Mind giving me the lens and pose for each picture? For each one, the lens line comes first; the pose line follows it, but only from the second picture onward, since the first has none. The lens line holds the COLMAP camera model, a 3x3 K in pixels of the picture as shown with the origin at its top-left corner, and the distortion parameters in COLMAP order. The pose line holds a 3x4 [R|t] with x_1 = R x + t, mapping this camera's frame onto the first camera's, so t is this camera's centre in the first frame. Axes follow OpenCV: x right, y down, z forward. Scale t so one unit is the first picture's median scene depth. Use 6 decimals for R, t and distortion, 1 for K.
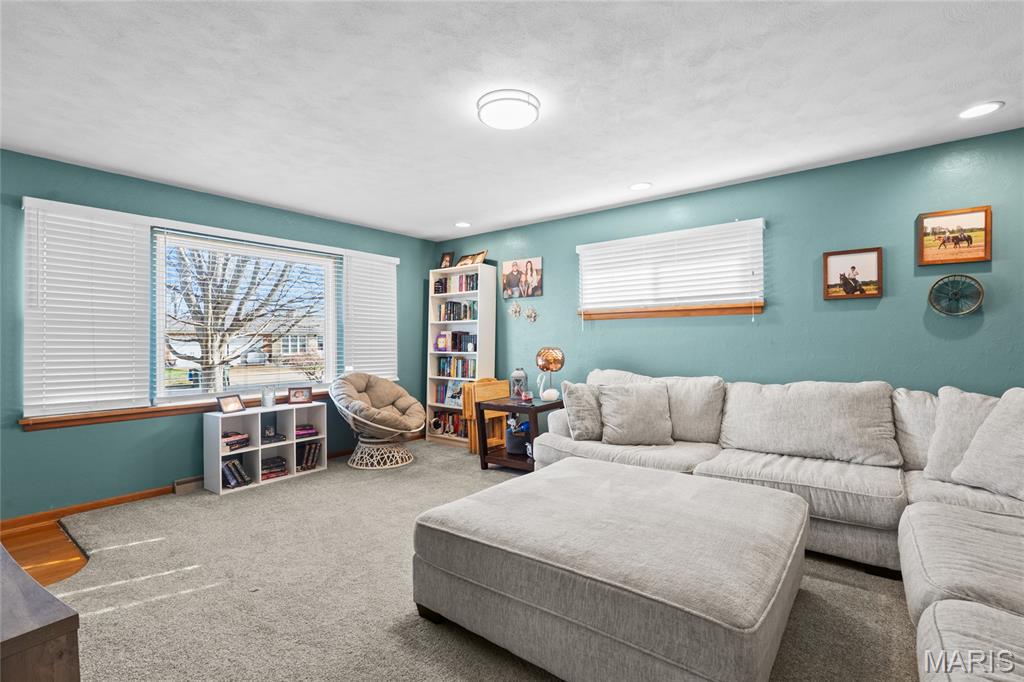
lens RADIAL K [[482.7, 0, 505.8], [0, 482.7, 346.0], [0, 0, 1]] dist [-0.011359, 0.000562]
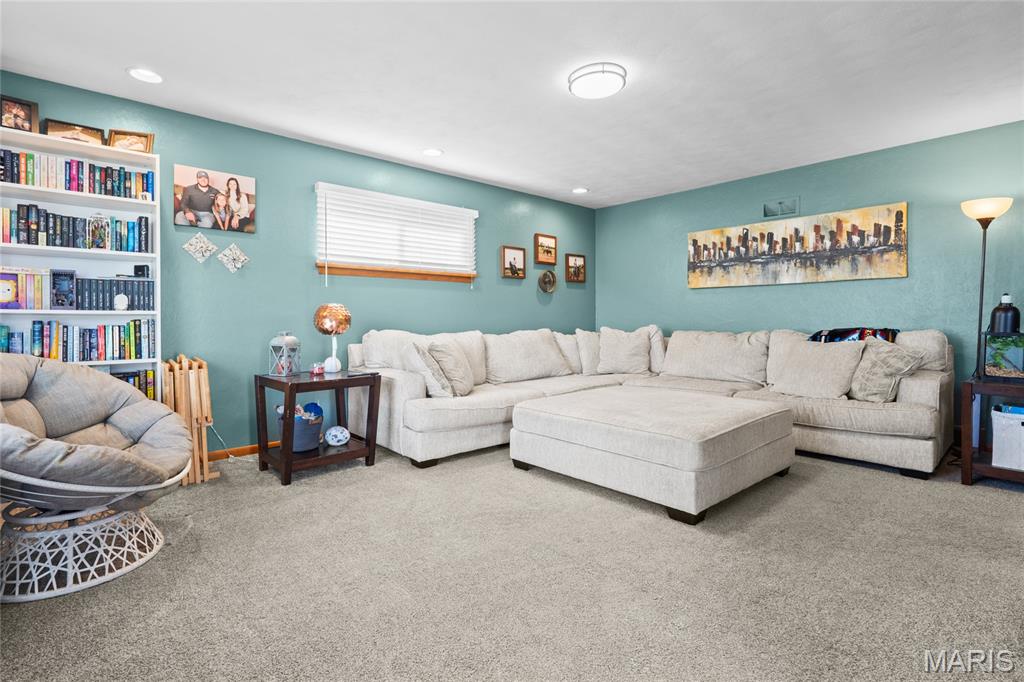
lens RADIAL K [[482.7, 0, 509.0], [0, 482.7, 333.2], [0, 0, 1]] dist [-0.011359, 0.000562]
pose [[0.164061, -0.029389, 0.986012, -0.648431], [0.002543, 0.999565, 0.029370, 0.027197], [-0.986447, -0.002311, 0.164064, 0.583117]]
